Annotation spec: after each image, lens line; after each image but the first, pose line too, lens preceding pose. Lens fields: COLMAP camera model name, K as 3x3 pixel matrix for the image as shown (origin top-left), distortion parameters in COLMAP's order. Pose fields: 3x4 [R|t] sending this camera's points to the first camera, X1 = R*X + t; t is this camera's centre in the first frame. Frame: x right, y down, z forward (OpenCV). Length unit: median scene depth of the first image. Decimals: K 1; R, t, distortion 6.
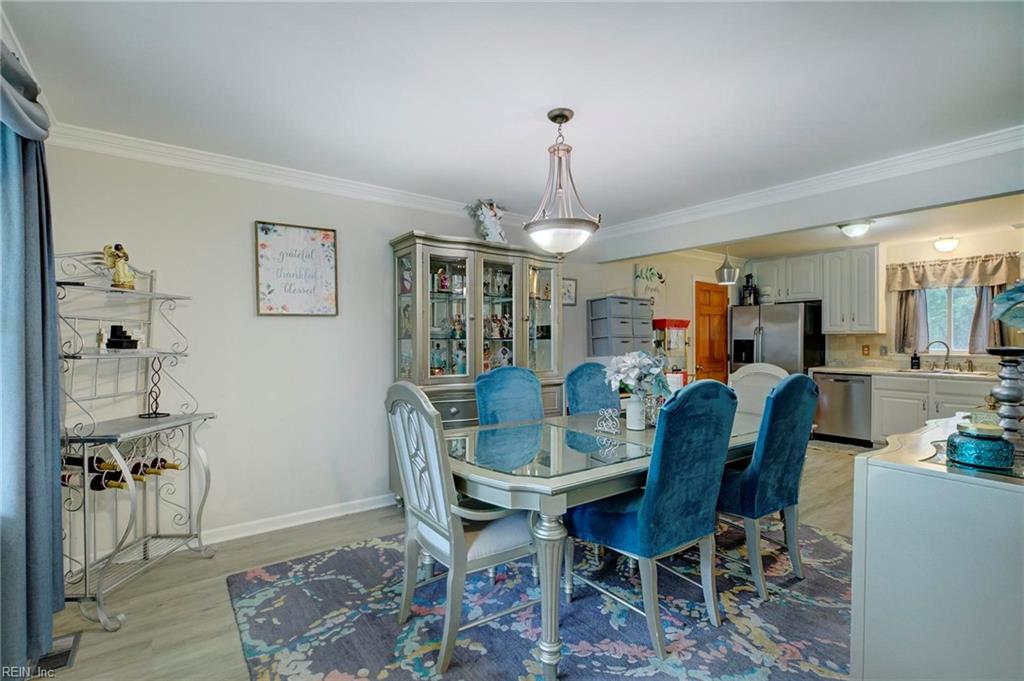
lens RADIAL K [[460.7, 0, 525.5], [0, 460.7, 340.4], [0, 0, 1]] dist [0.005498, -0.001261]
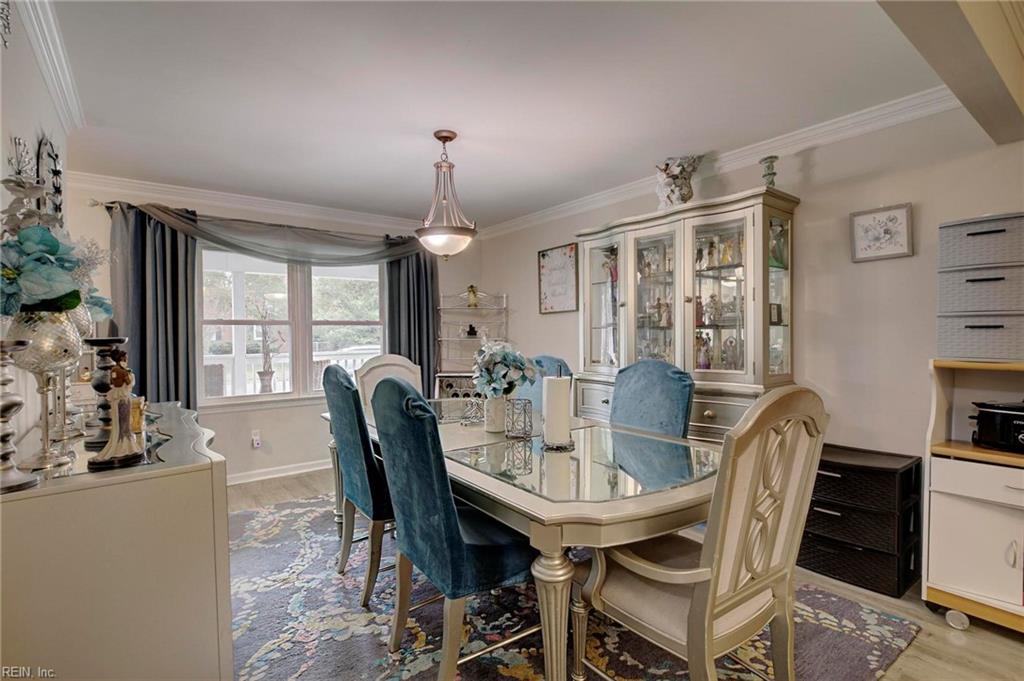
lens RADIAL K [[482.9, 0, 510.8], [0, 482.9, 343.5], [0, 0, 1]] dist [-0.023025, 0.003709]
pose [[0.006910, 0.020518, -0.999766, 0.988274], [0.009156, 0.999746, 0.020581, 0.007882], [0.999934, -0.009296, 0.006721, 0.888105]]
